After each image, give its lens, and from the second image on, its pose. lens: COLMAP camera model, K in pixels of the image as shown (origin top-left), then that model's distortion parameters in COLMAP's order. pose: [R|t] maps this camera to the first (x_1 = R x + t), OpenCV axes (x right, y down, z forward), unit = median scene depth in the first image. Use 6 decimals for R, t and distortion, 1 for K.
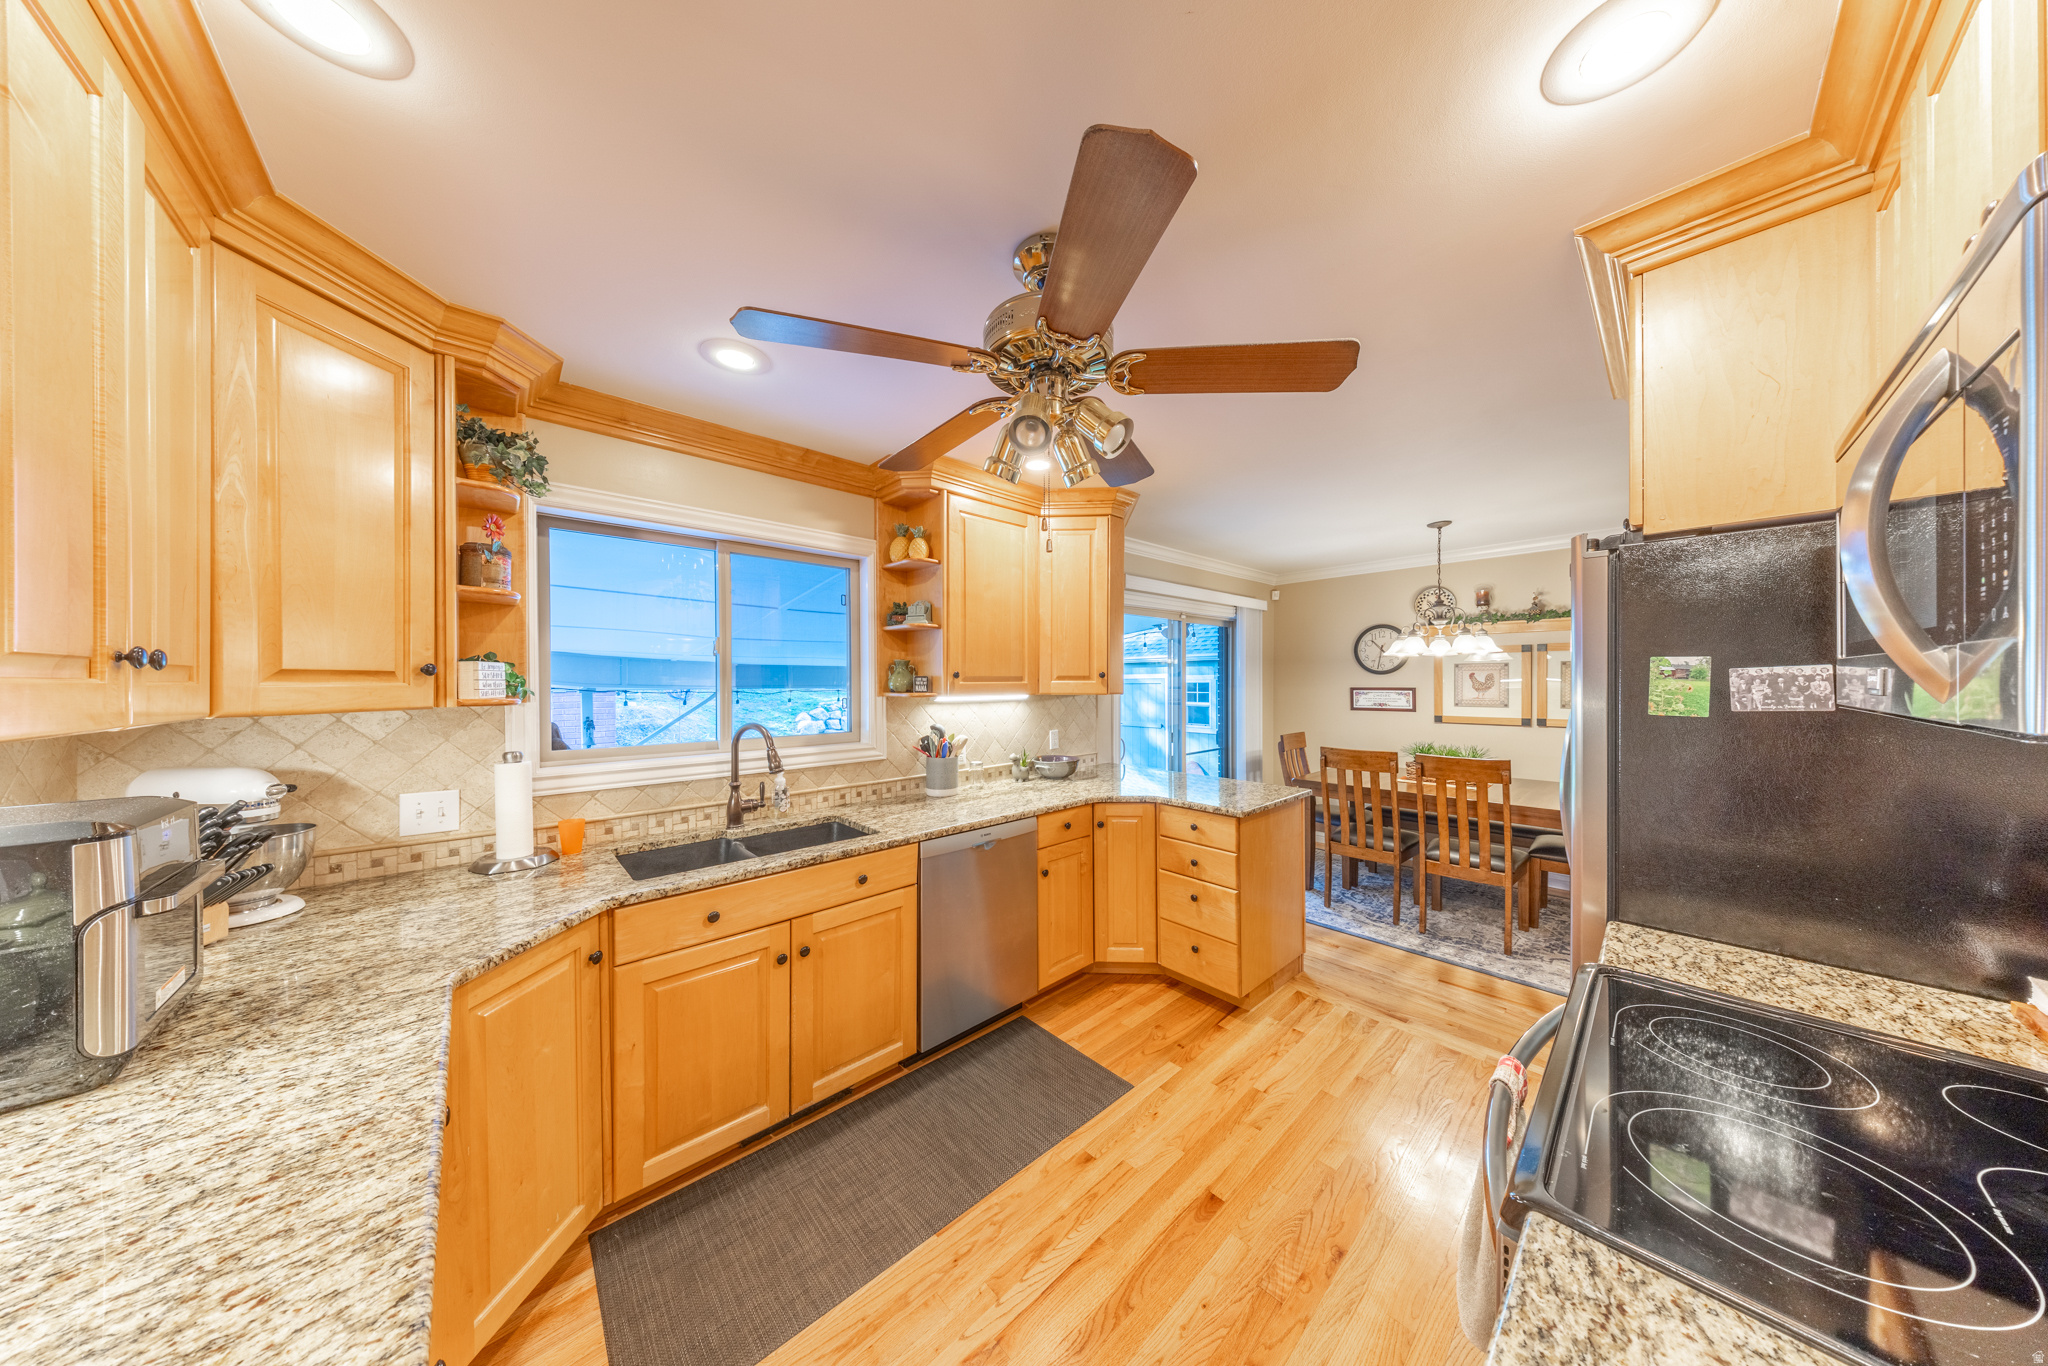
lens RADIAL K [[592.2, 0, 1027.0], [0, 592.2, 683.5], [0, 0, 1]] dist [-0.003393, -0.000205]
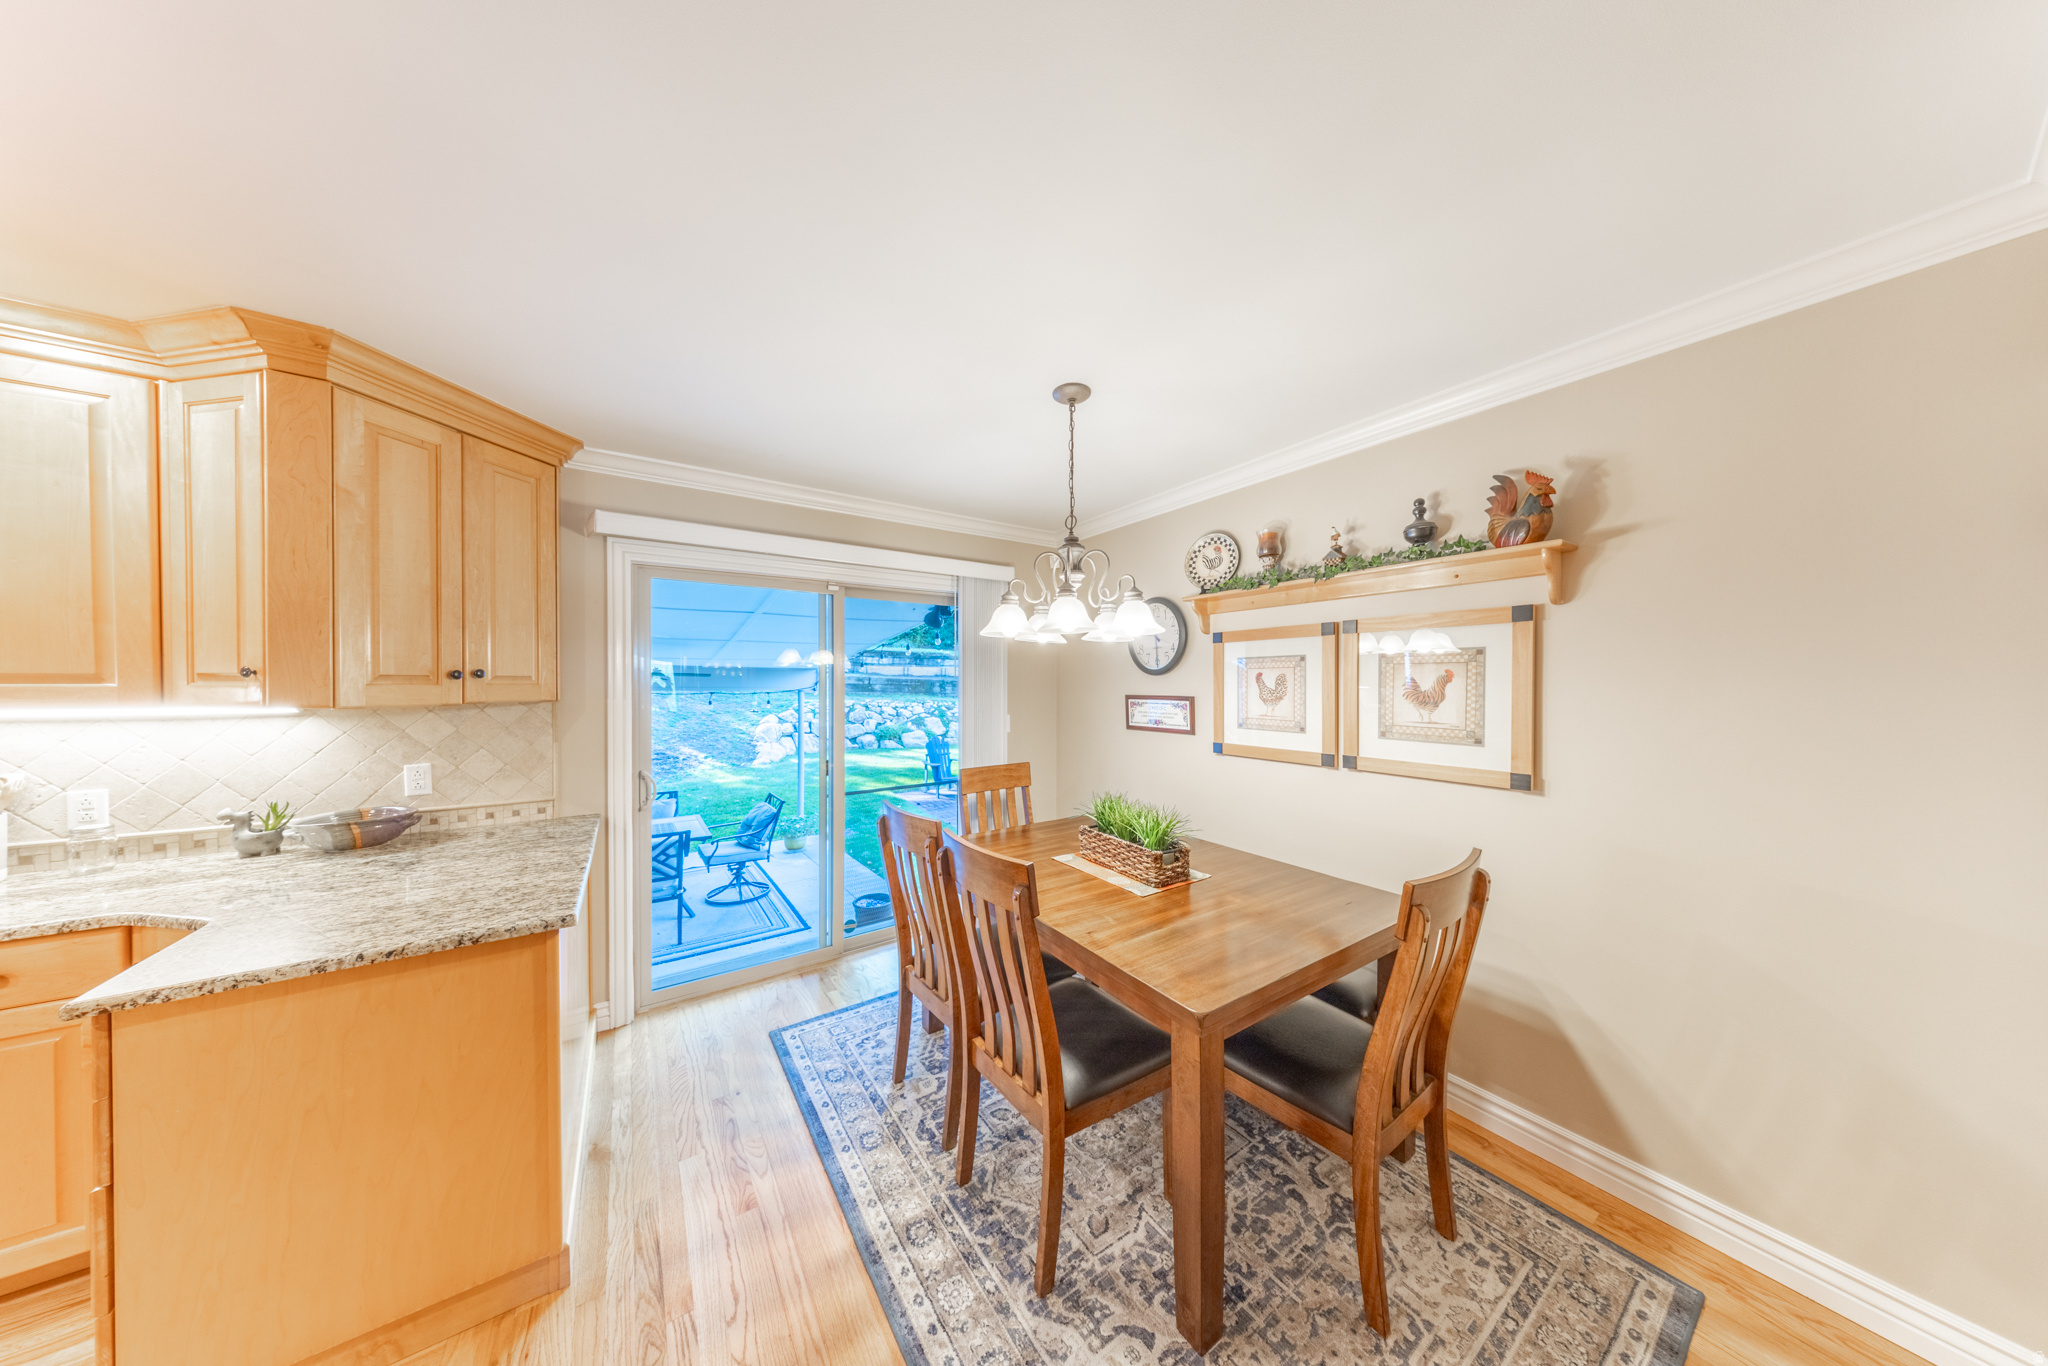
lens RADIAL K [[592.2, 0, 1025.5], [0, 592.2, 683.7], [0, 0, 1]] dist [-0.003393, -0.000205]
pose [[0.991483, 0.004442, -0.130164, 0.629508], [-0.004951, 0.999981, -0.003585, -0.003743], [0.130146, 0.004199, 0.991486, 0.401432]]
